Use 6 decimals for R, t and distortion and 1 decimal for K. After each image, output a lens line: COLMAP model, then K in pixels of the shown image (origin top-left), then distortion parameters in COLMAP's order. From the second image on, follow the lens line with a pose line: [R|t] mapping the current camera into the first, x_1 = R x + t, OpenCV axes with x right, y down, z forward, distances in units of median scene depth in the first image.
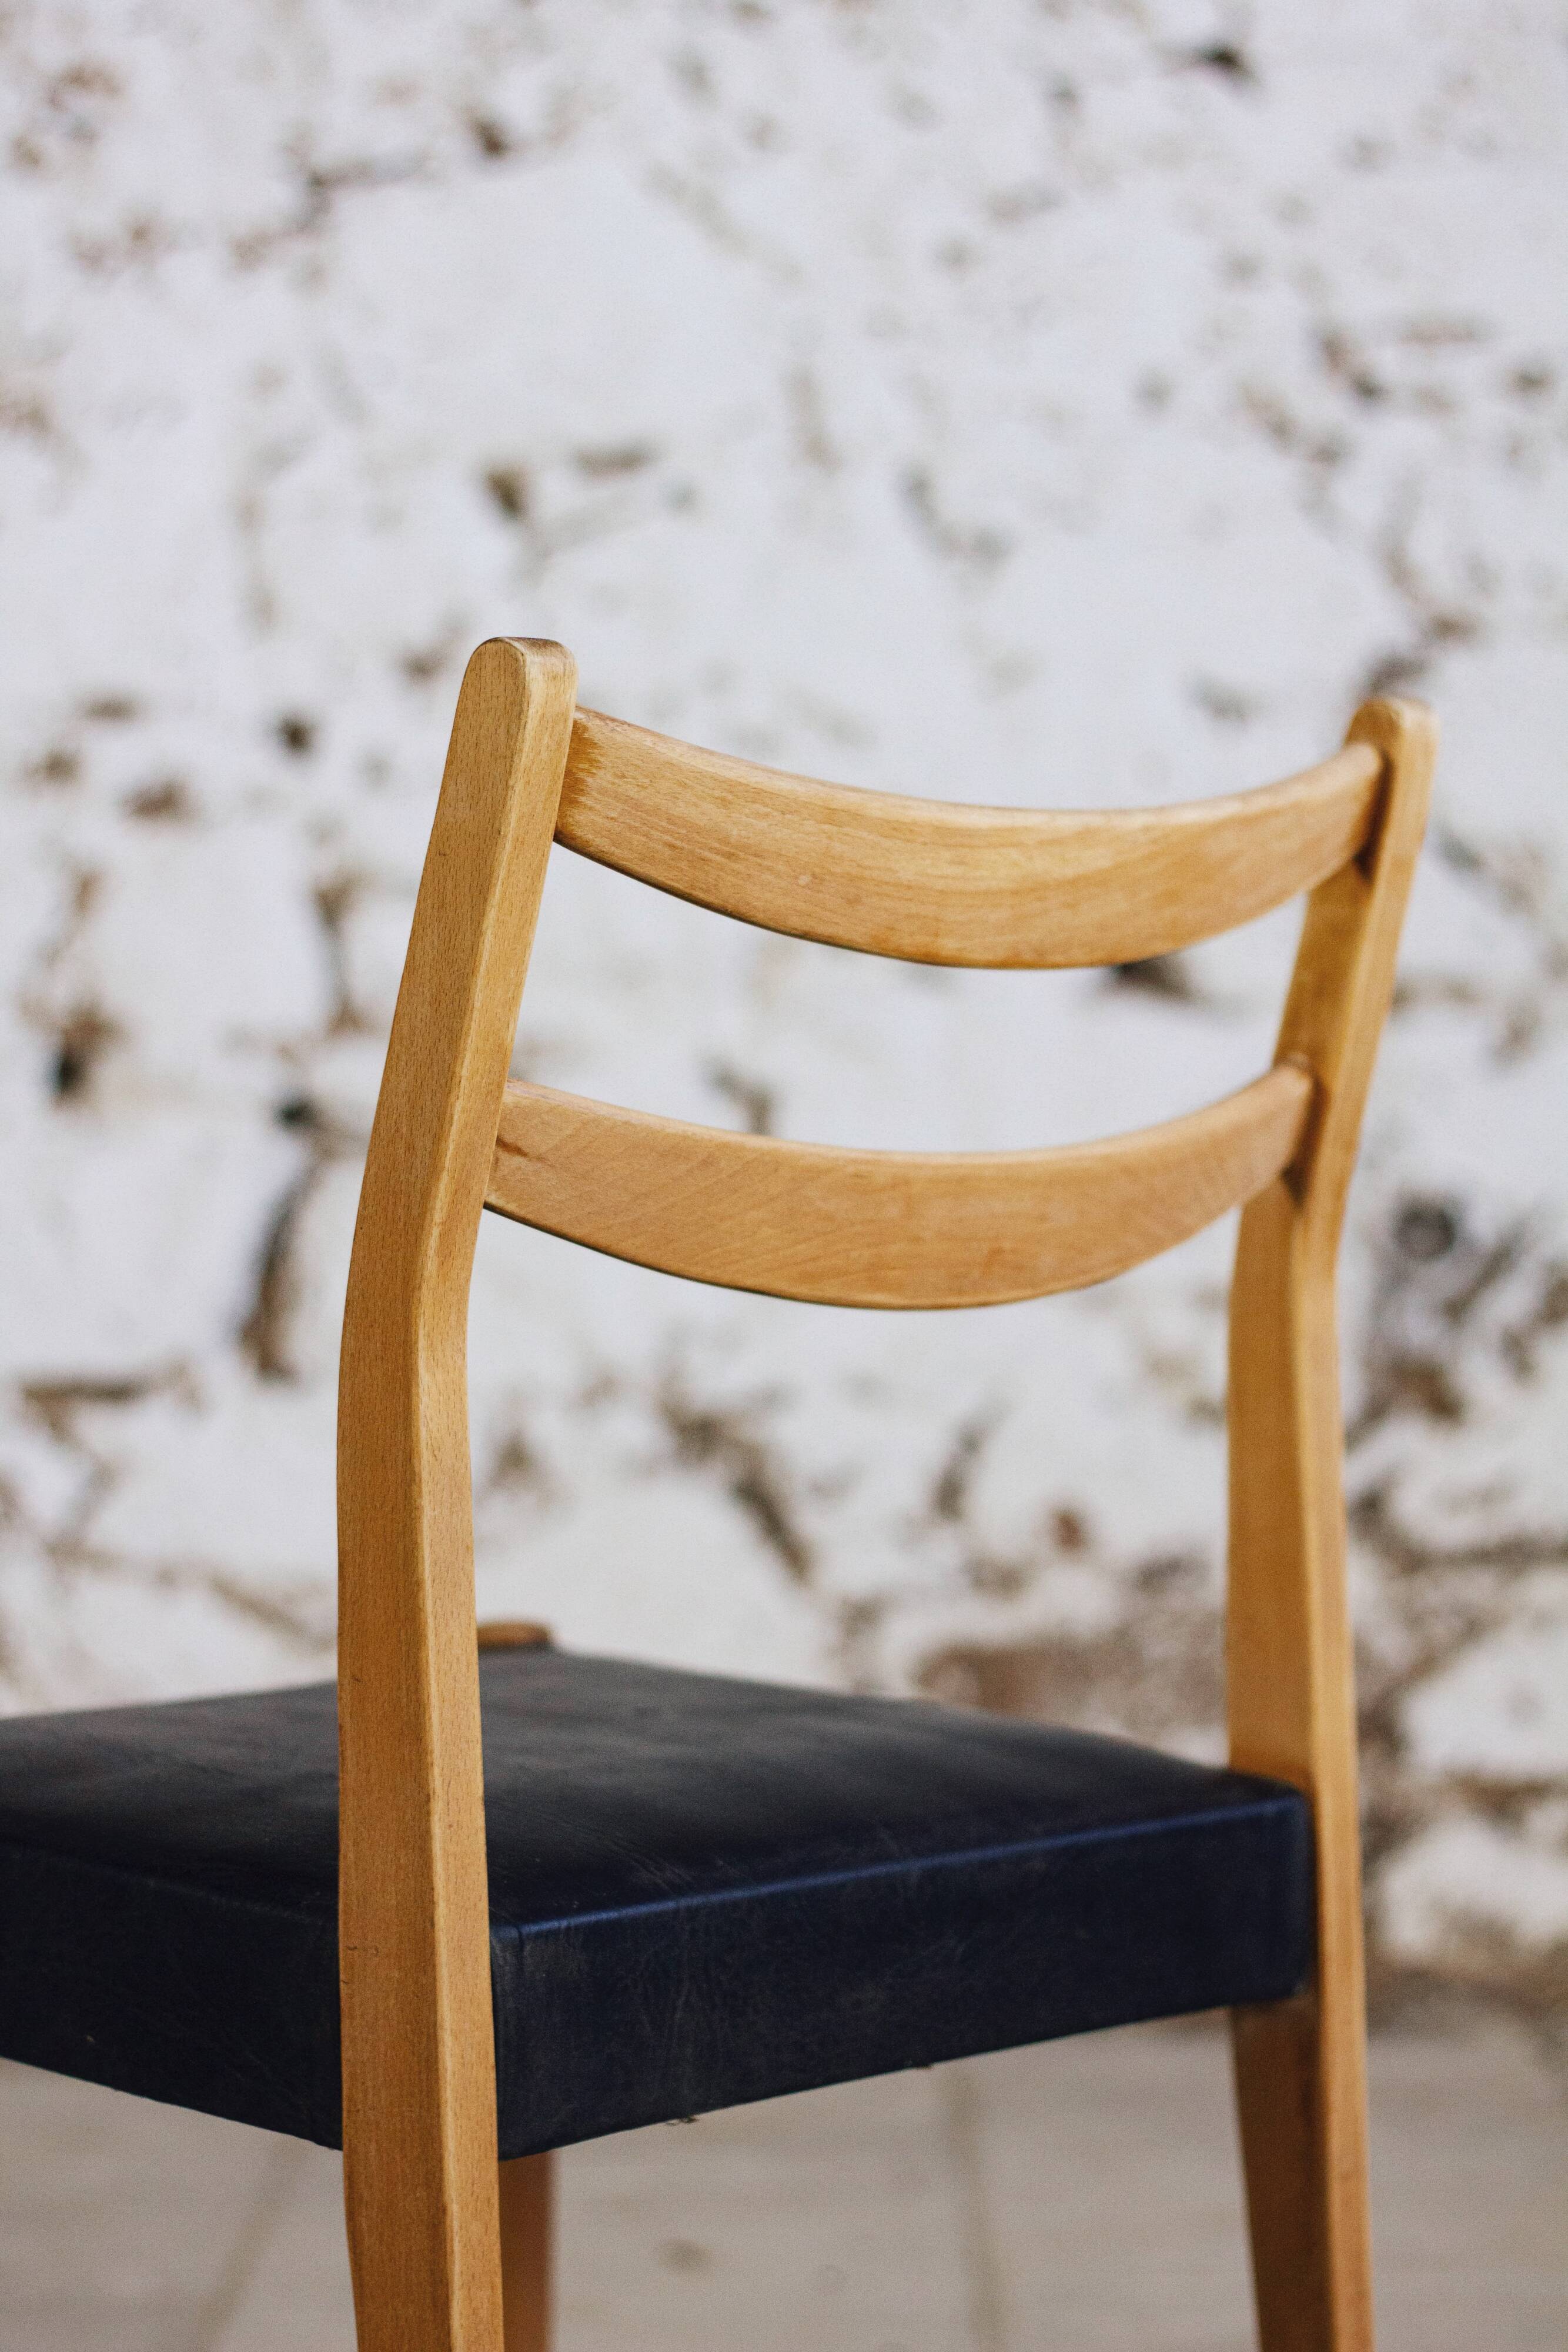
lens RADIAL K [[5727.8, 0, 796.6], [0, 5727.8, 1111.1], [0, 0, 1]] dist [-0.093439, 0.000000]
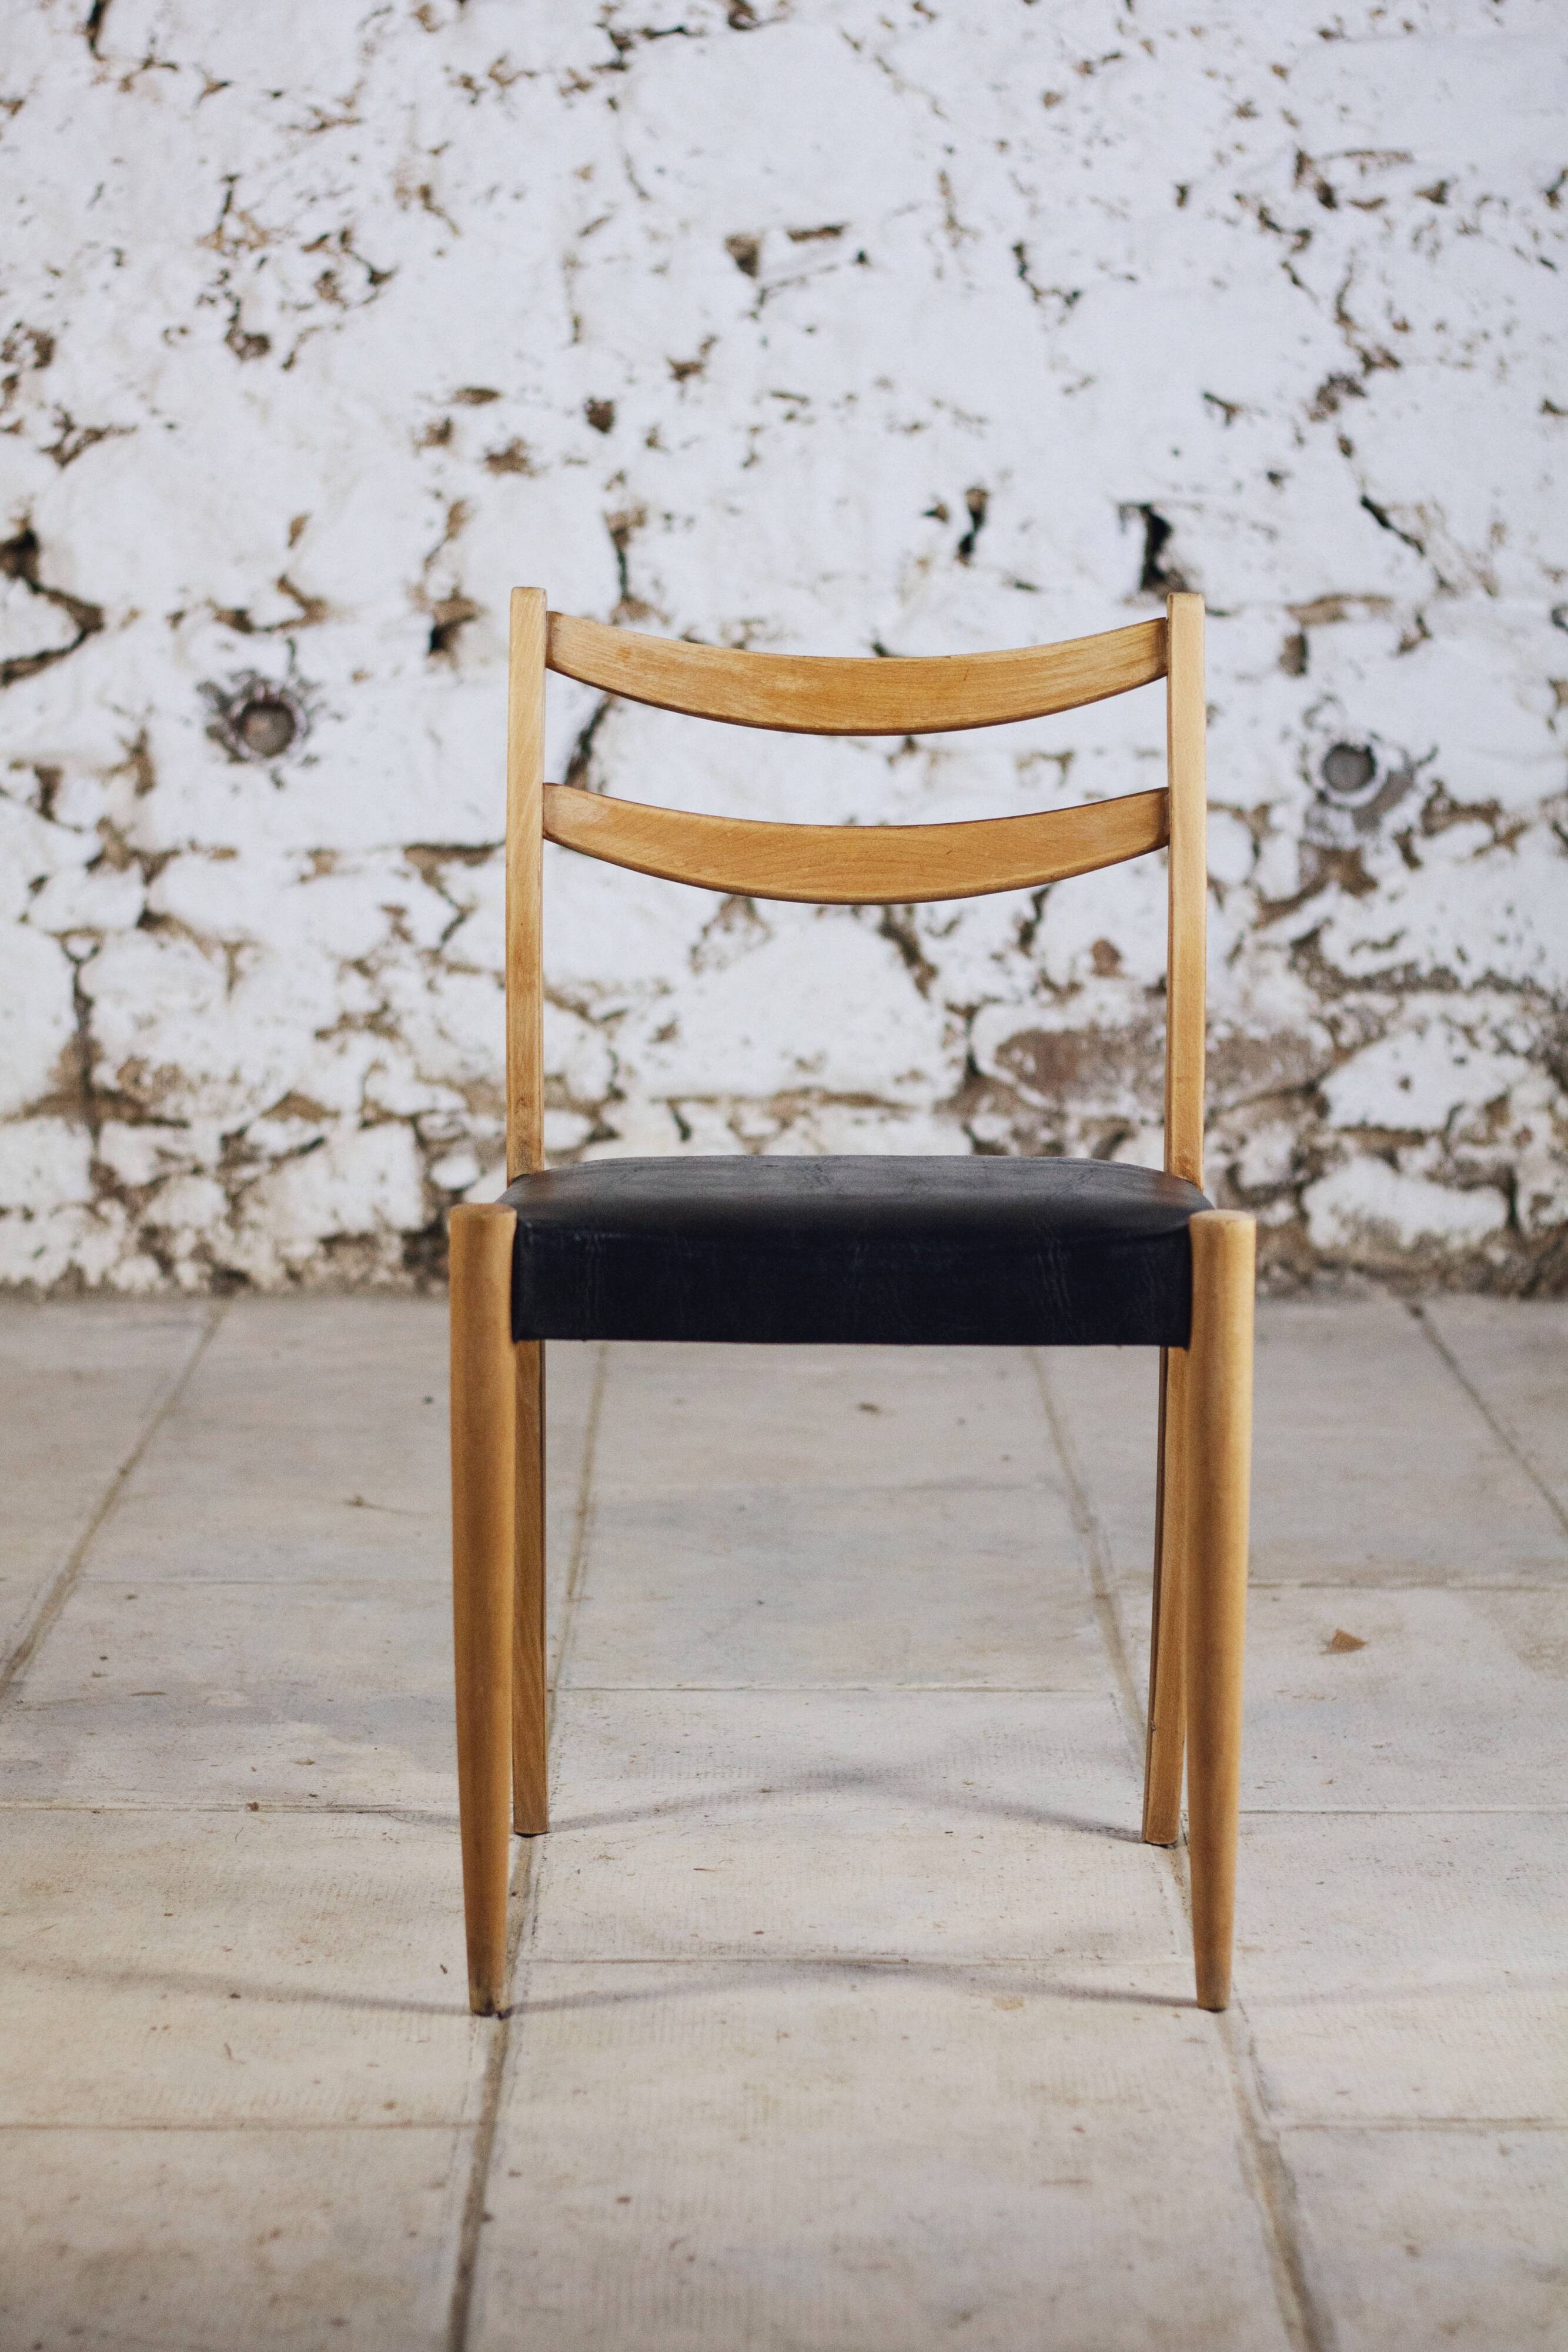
lens RADIAL K [[5727.8, 0, 766.9], [0, 5727.8, 1124.0], [0, 0, 1]] dist [-0.093439, 0.000000]
pose [[0.999767, 0.020876, 0.005398, -0.048606], [-0.021341, 0.993783, 0.109273, -0.046166], [-0.003083, -0.109363, 0.993997, -0.499598]]
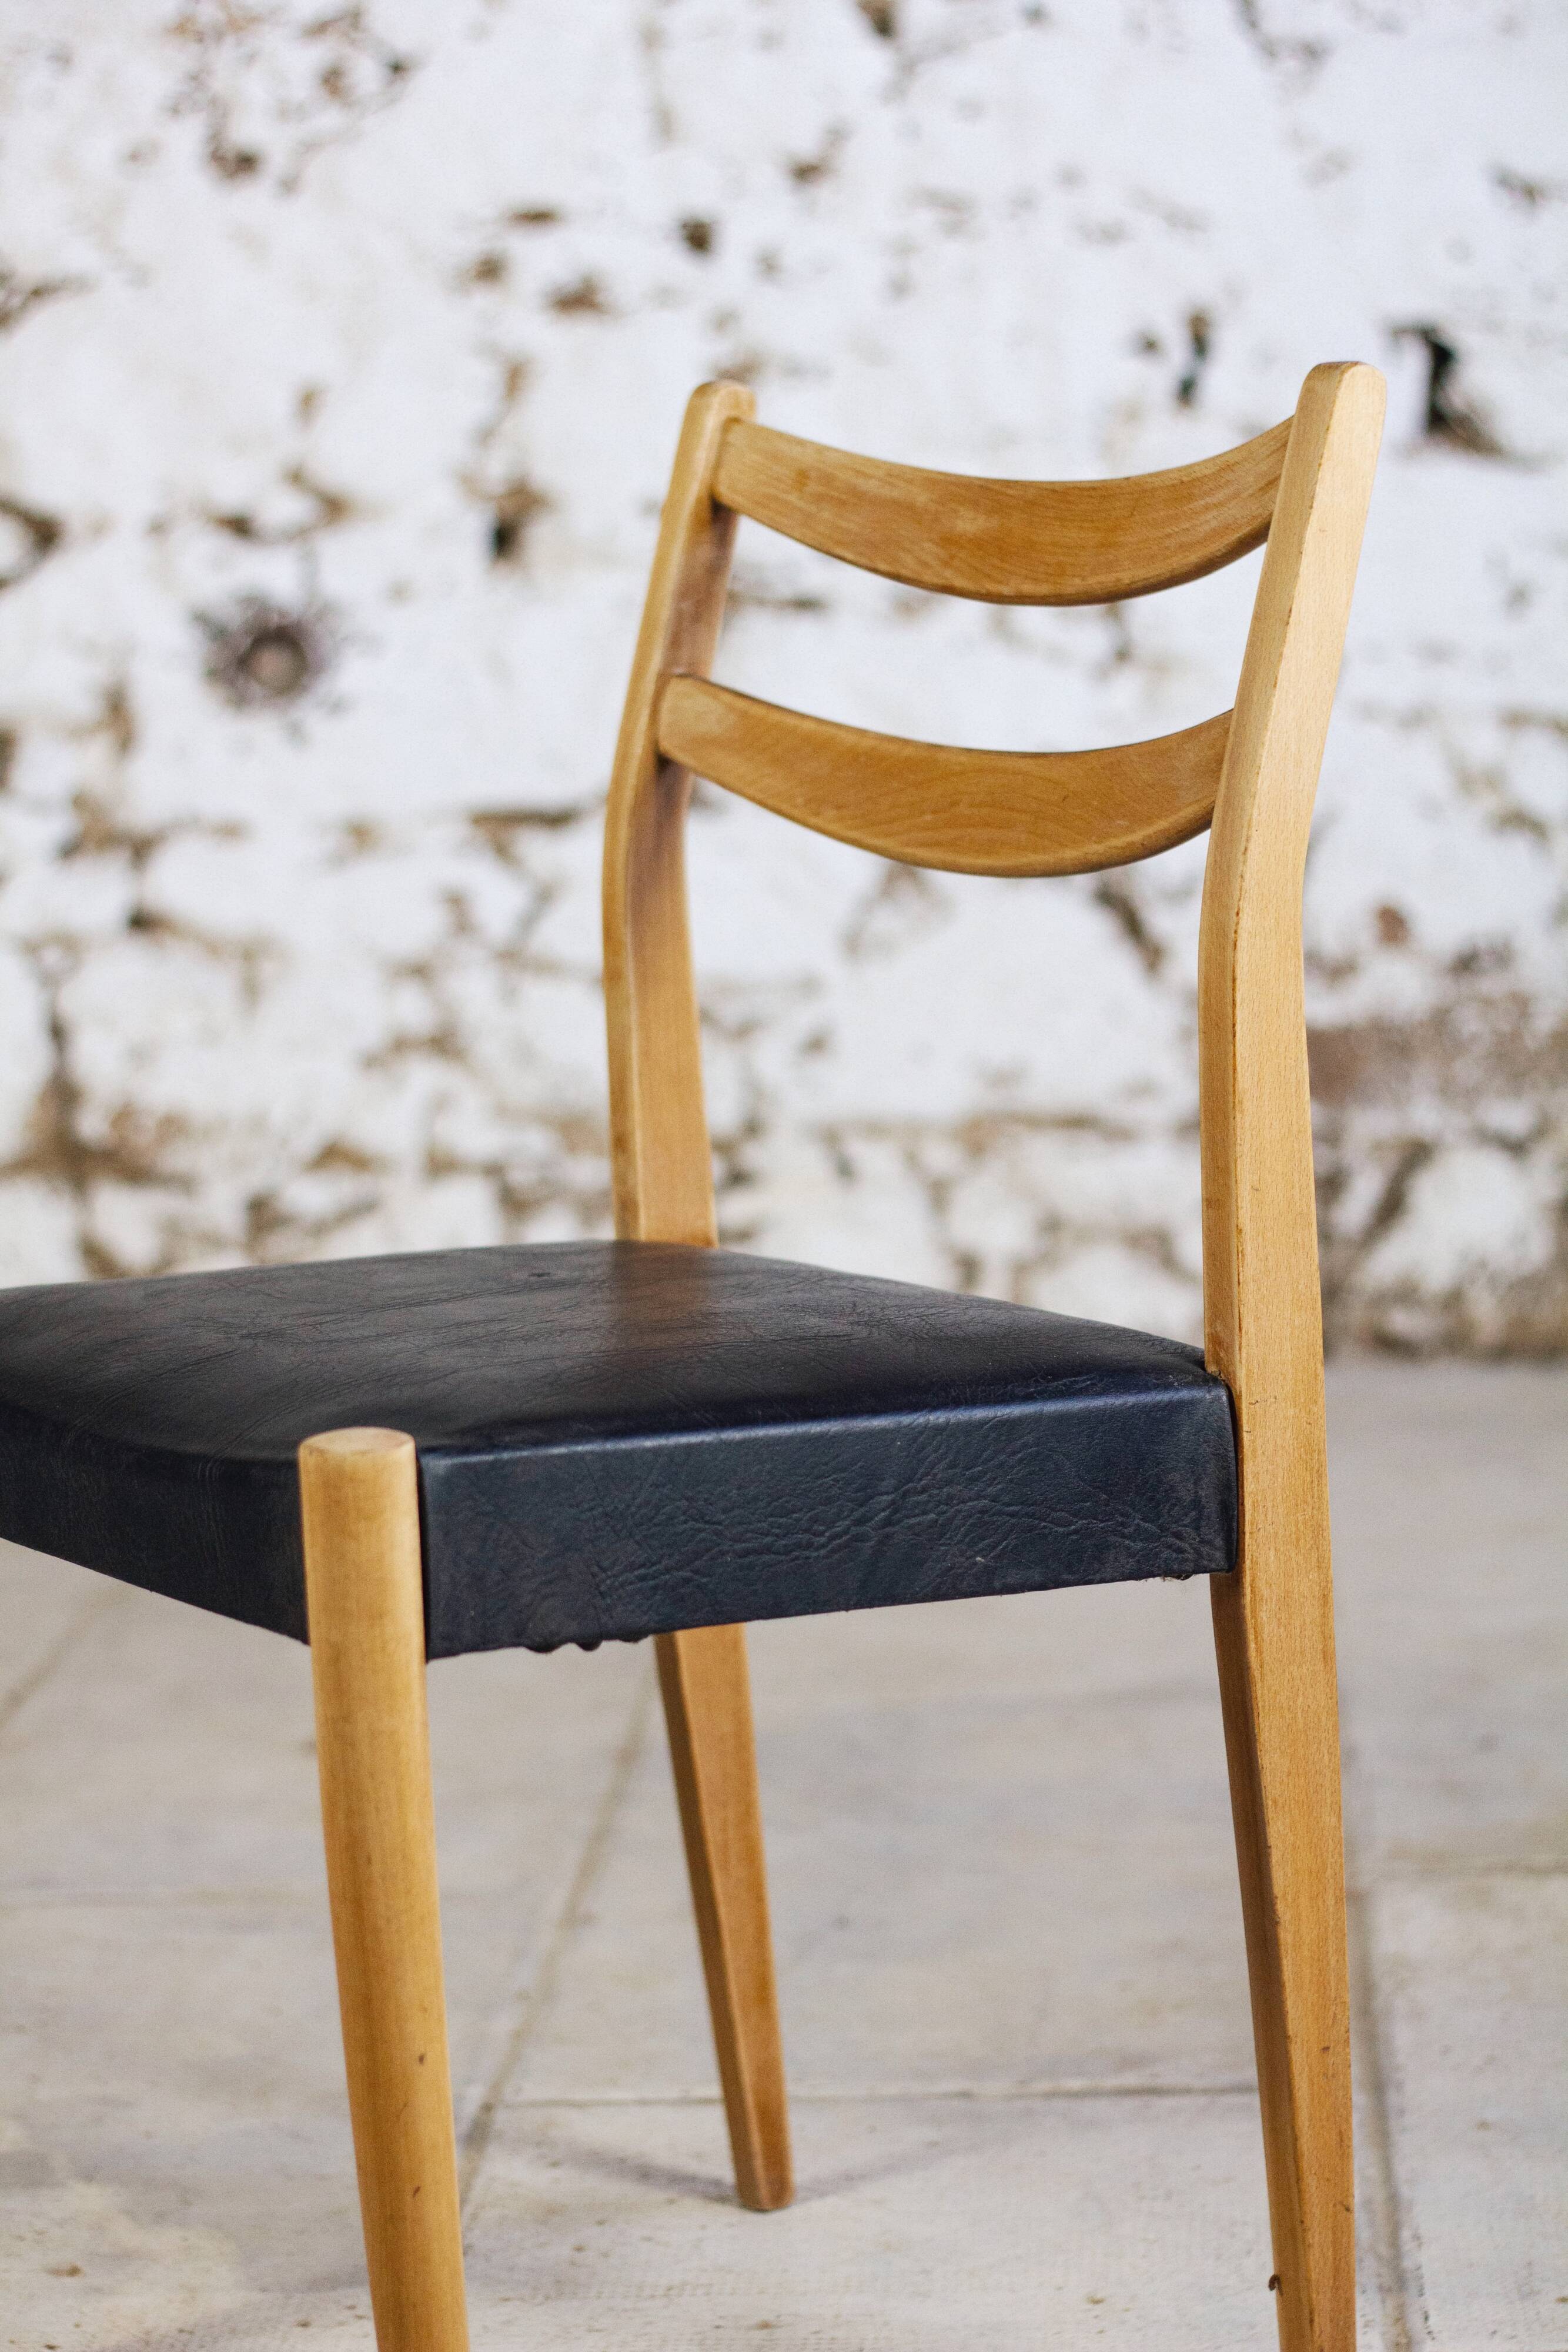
lens RADIAL K [[5727.8, 0, 763.8], [0, 5727.8, 1170.4], [0, 0, 1]] dist [-0.093439, 0.000000]
pose [[0.997554, -0.012582, -0.068764, 0.000768], [0.021562, 0.991088, 0.131449, -0.030909], [0.066498, -0.132610, 0.988935, -0.139866]]
